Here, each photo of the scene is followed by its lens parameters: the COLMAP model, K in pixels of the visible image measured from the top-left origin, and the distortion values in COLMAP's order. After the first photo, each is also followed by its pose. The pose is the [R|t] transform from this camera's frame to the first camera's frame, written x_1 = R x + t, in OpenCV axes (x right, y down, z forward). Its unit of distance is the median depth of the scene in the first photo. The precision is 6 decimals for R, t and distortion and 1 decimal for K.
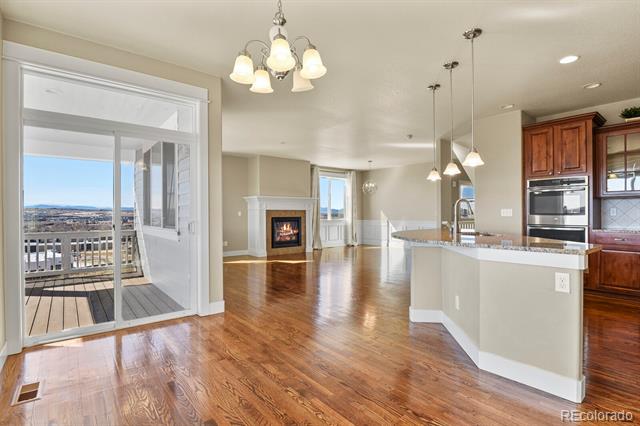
lens RADIAL K [[318.0, 0, 321.2], [0, 318.0, 214.2], [0, 0, 1]] dist [-0.011165, -0.000674]
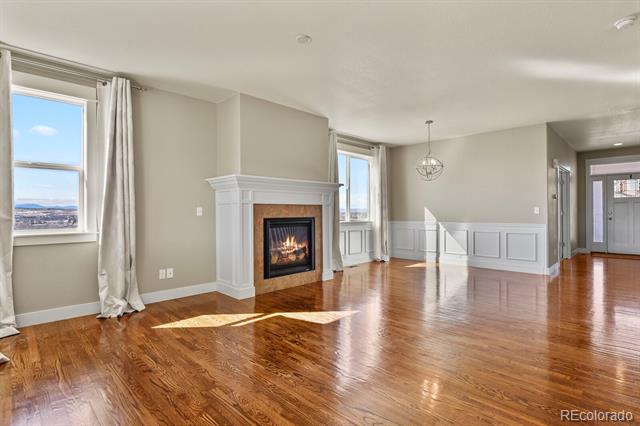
lens RADIAL K [[318.0, 0, 320.1], [0, 318.0, 214.2], [0, 0, 1]] dist [-0.011165, -0.000674]
pose [[0.994755, -0.001095, 0.102281, -0.118316], [0.000666, 0.999991, 0.004227, 0.000953], [-0.102284, -0.004137, 0.994747, 0.484569]]
